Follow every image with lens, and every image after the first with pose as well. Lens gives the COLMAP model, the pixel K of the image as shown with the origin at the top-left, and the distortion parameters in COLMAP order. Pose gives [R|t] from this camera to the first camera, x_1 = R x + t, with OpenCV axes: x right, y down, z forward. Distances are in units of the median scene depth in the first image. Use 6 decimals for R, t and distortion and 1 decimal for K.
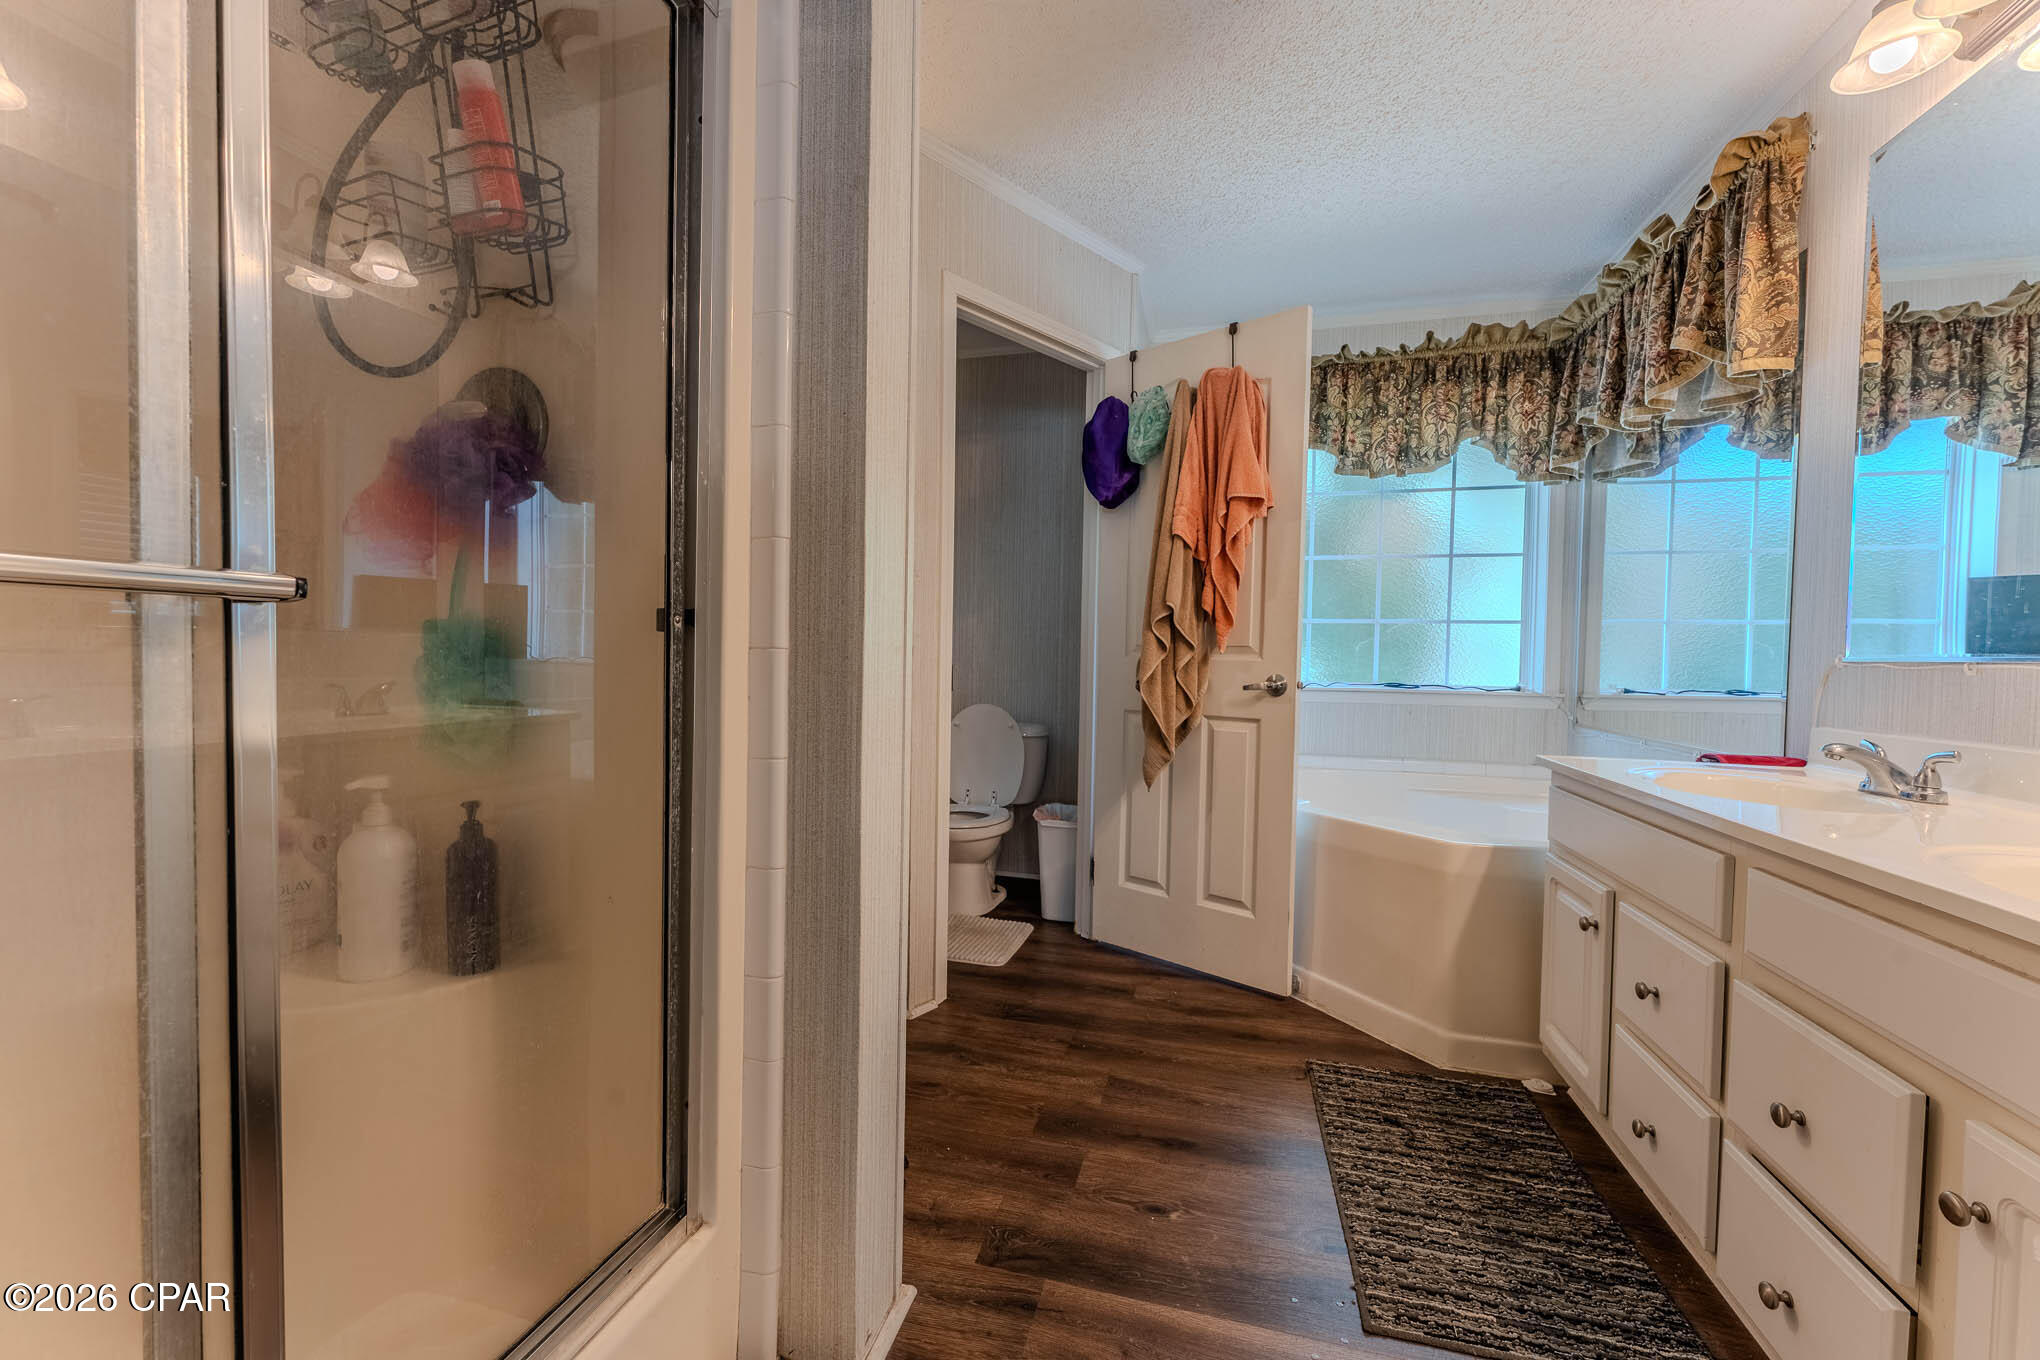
lens RADIAL K [[814.8, 0, 1020.0], [0, 814.8, 680.0], [0, 0, 1]] dist [-0.000301, 0.000007]
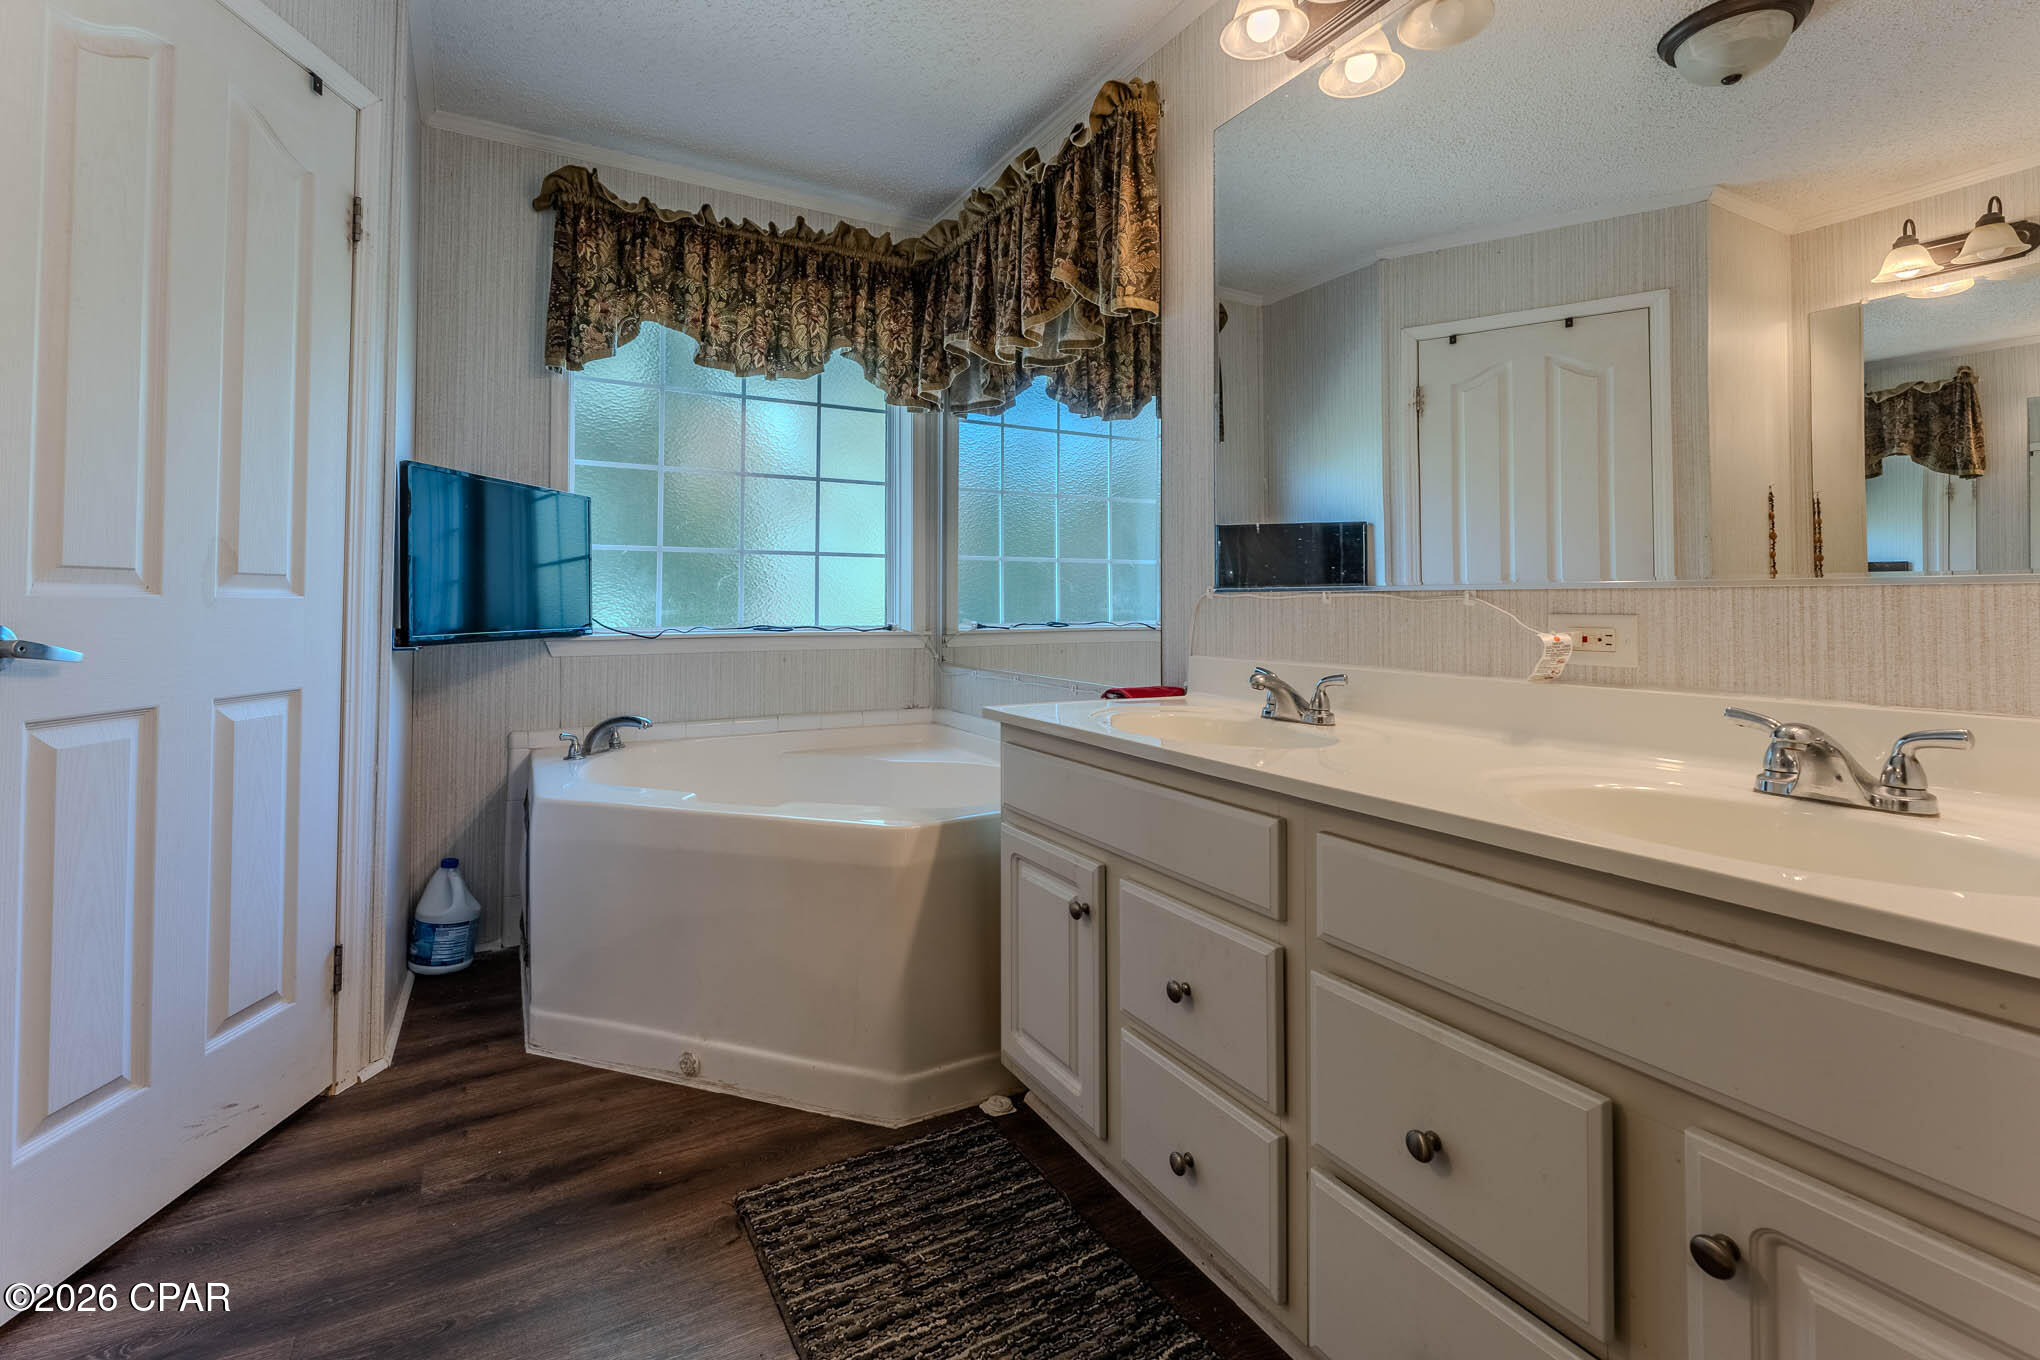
lens RADIAL K [[910.5, 0, 997.0], [0, 910.5, 581.4], [0, 0, 1]] dist [-0.002491, 0.000220]
pose [[0.734291, 0.002914, 0.678829, 0.003244], [0.028065, 0.999005, -0.034647, -0.003576], [-0.678255, 0.044492, 0.733479, 0.234452]]
